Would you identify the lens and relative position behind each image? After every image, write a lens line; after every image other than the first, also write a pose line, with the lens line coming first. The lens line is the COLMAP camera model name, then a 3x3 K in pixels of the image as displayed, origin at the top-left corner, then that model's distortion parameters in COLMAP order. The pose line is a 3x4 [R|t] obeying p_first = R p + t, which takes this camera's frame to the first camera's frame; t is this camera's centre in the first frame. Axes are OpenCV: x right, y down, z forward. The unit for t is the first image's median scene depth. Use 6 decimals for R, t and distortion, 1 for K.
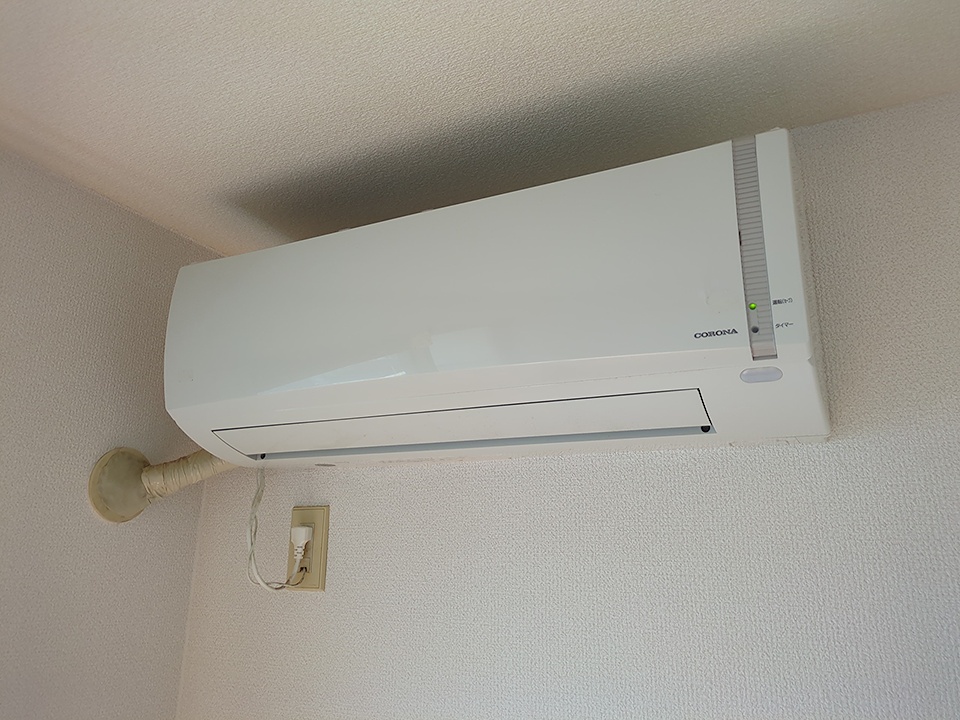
lens RADIAL K [[723.2, 0, 480.7], [0, 723.2, 360.6], [0, 0, 1]] dist [0.038307, -0.042494]
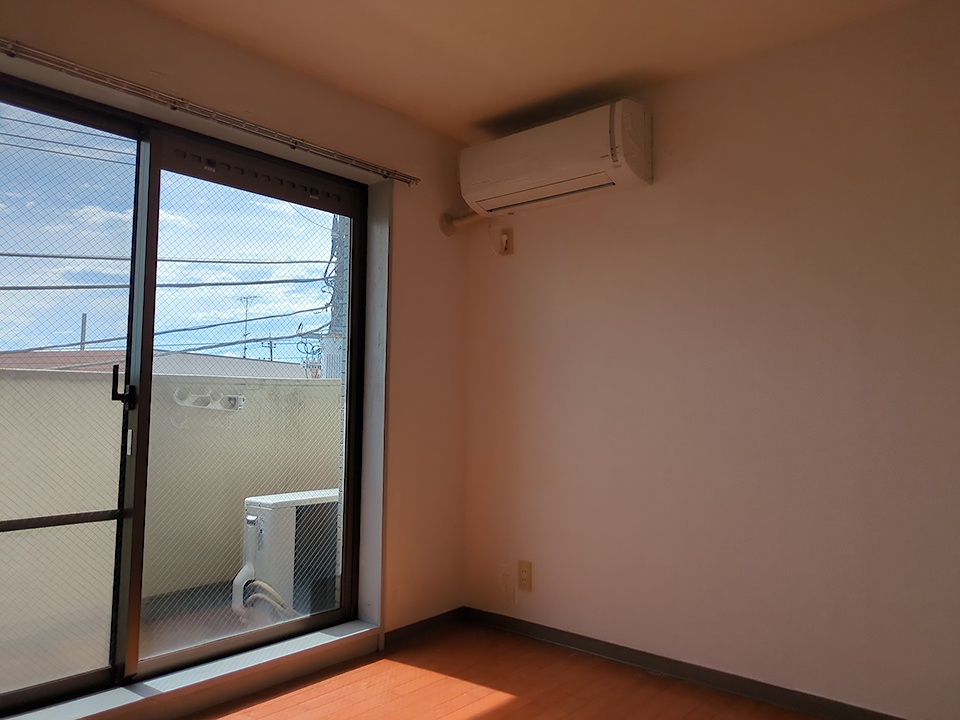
lens RADIAL K [[723.2, 0, 480.3], [0, 723.2, 357.9], [0, 0, 1]] dist [0.038307, -0.042494]
pose [[0.969885, -0.021671, -0.242596, 0.390655], [0.067346, 0.981062, 0.181607, 0.181650], [0.234066, -0.192475, 0.952978, -2.072548]]
